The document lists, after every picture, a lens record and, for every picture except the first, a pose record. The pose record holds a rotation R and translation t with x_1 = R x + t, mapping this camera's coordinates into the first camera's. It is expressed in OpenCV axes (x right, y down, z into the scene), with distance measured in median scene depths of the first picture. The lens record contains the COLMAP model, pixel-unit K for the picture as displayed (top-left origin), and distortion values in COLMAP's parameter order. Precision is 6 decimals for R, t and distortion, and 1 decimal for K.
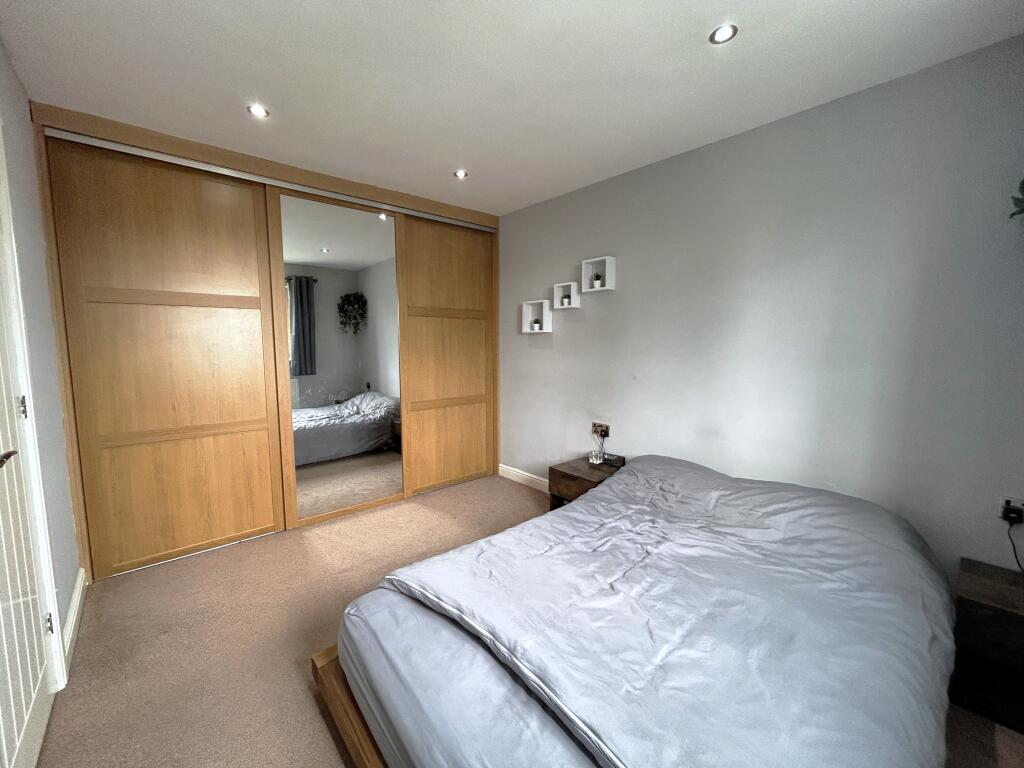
lens RADIAL K [[413.2, 0, 510.5], [0, 413.2, 383.6], [0, 0, 1]] dist [0.000875, 0.000084]
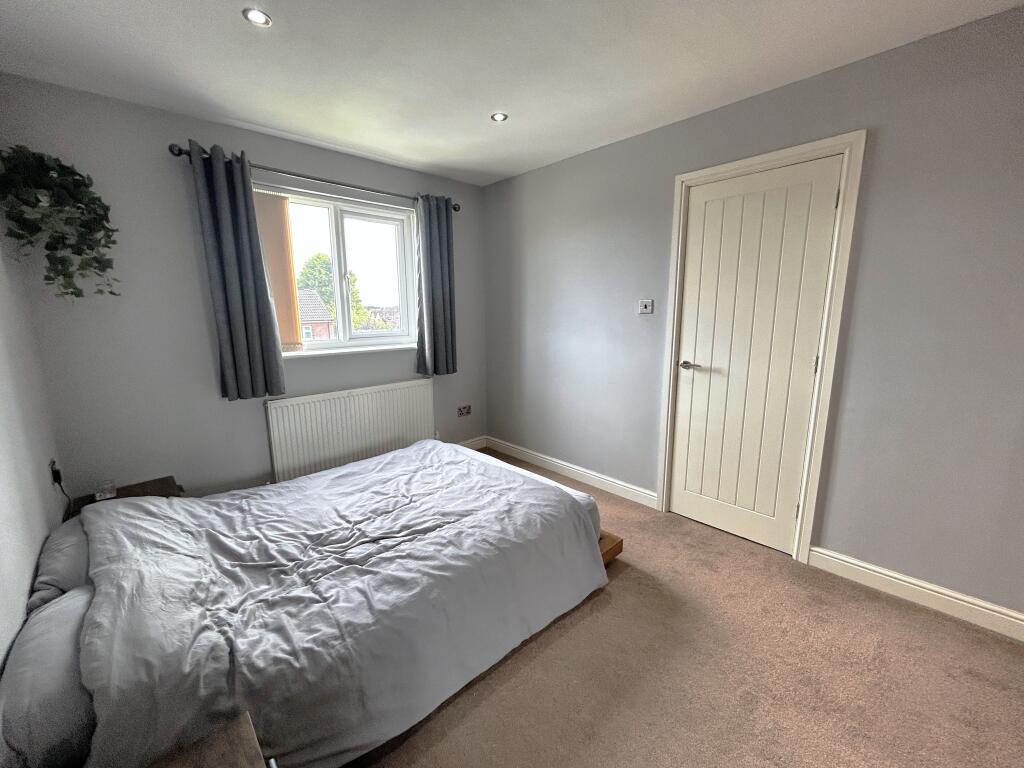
lens RADIAL K [[413.2, 0, 510.5], [0, 413.2, 383.6], [0, 0, 1]] dist [0.000875, 0.000084]
pose [[-0.999087, 0.014191, -0.040297, -0.020523], [0.002553, 0.961369, 0.275251, -0.140427], [0.042647, 0.274897, -0.960528, 1.124062]]
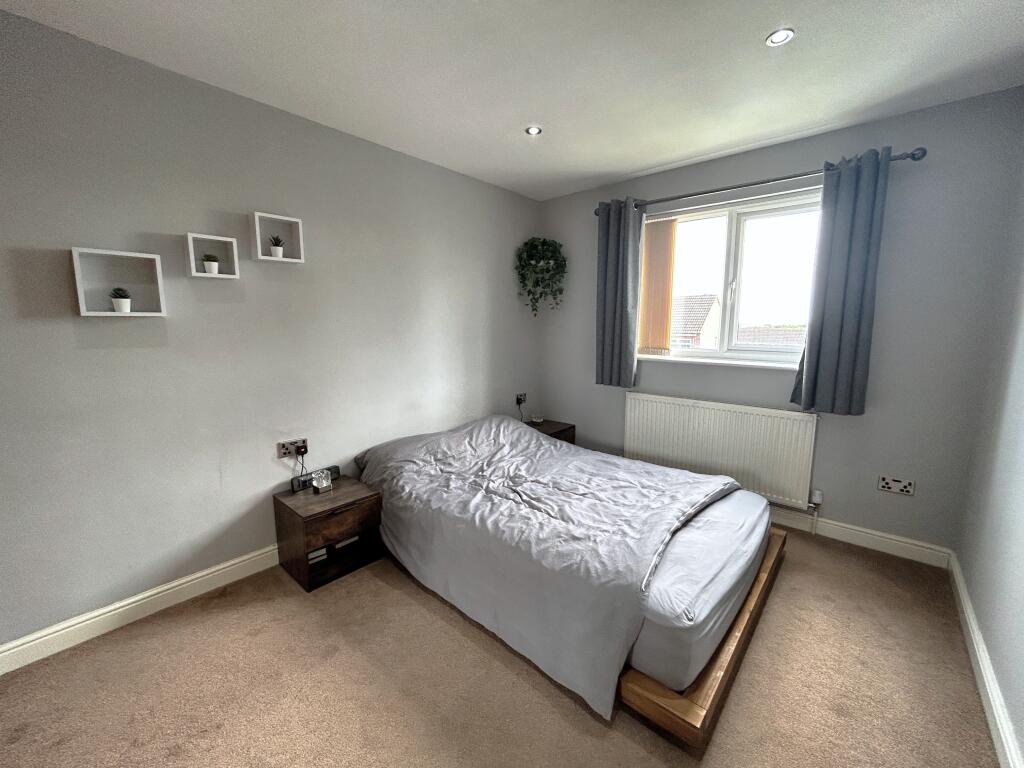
lens RADIAL K [[413.2, 0, 510.5], [0, 413.2, 383.6], [0, 0, 1]] dist [0.000875, 0.000084]
pose [[-0.137464, -0.152856, 0.978641, -0.570577], [0.093580, 0.981597, 0.166462, -0.095112], [-0.986076, 0.114463, -0.120631, 0.697182]]
